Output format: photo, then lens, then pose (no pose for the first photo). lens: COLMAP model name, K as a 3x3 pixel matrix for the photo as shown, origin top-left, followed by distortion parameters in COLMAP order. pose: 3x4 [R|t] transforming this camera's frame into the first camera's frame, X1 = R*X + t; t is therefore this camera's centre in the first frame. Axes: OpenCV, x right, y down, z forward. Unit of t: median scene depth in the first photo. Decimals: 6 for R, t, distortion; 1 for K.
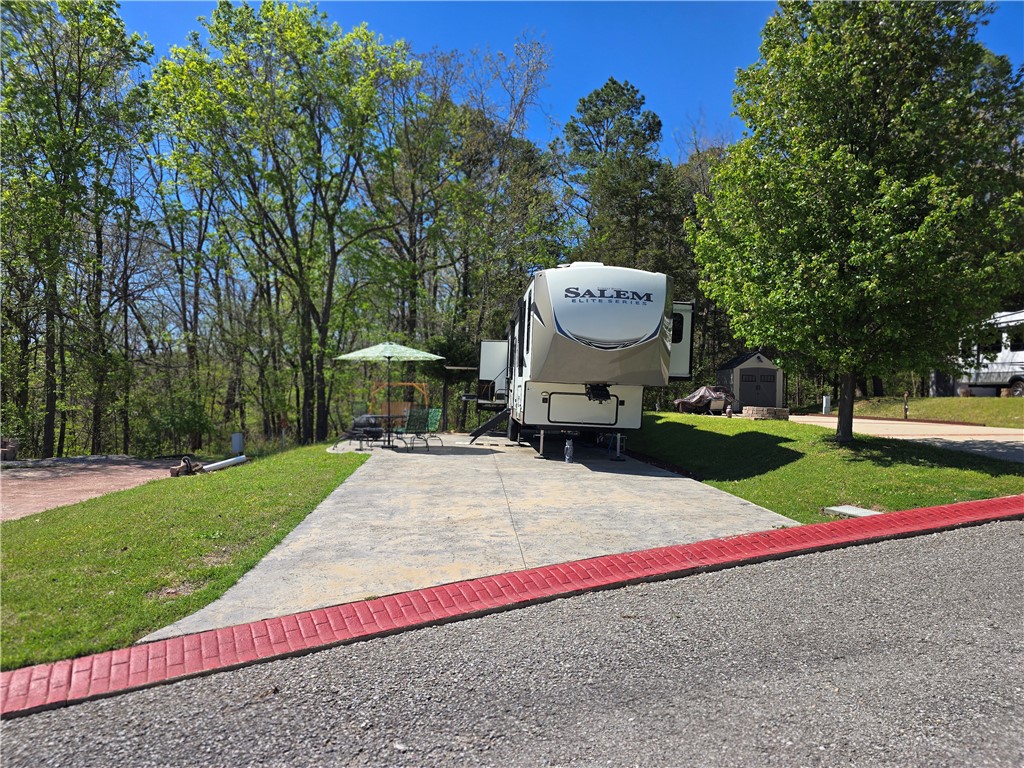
lens RADIAL K [[683.8, 0, 505.5], [0, 683.8, 389.2], [0, 0, 1]] dist [0.057614, -0.034889]
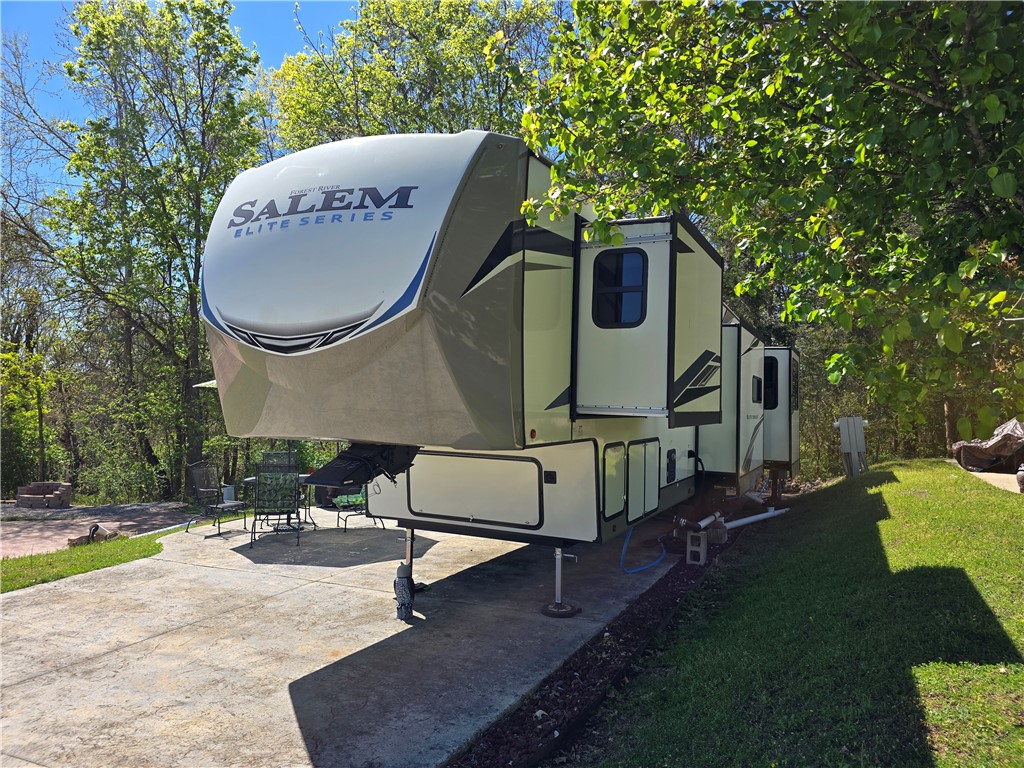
lens RADIAL K [[683.8, 0, 508.4], [0, 683.8, 376.7], [0, 0, 1]] dist [0.057614, -0.034889]
pose [[0.872693, -0.031707, -0.487238, 0.314953], [0.010543, 0.998880, -0.046119, -0.020489], [0.488155, 0.035111, 0.872051, 0.545372]]
